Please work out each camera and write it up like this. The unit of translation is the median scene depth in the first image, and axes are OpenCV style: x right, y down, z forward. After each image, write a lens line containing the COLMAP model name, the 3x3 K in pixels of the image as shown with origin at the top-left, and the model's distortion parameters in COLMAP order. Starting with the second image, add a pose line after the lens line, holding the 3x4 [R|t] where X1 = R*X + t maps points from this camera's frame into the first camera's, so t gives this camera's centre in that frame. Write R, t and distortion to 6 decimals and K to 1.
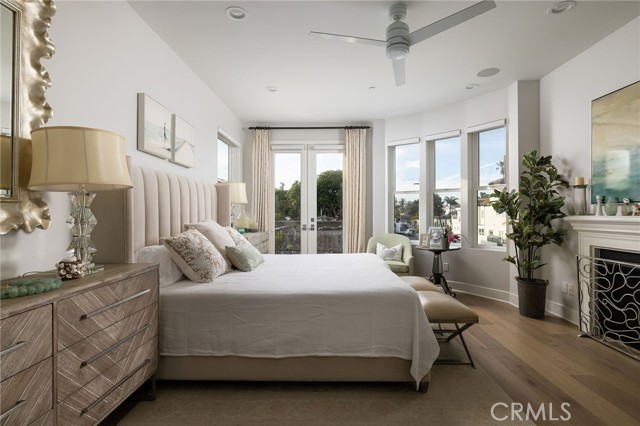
lens RADIAL K [[317.4, 0, 323.4], [0, 317.4, 212.9], [0, 0, 1]] dist [-0.003325, 0.001002]
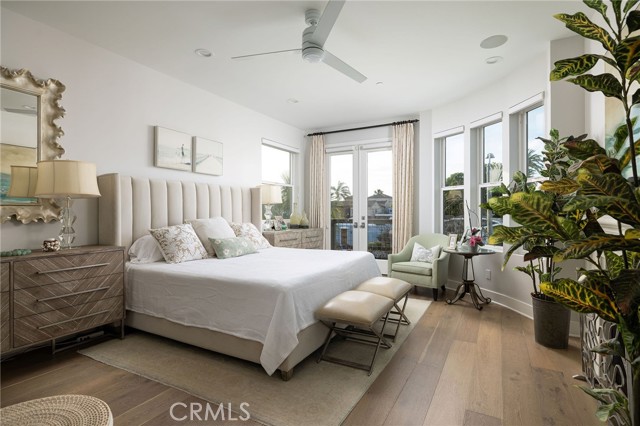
lens RADIAL K [[317.4, 0, 342.9], [0, 317.4, 212.6], [0, 0, 1]] dist [-0.003325, 0.001002]
pose [[0.893707, 0.000331, -0.448651, 0.569040], [0.002198, 0.999985, 0.005115, -0.000415], [0.448646, -0.005557, 0.893692, 0.084560]]
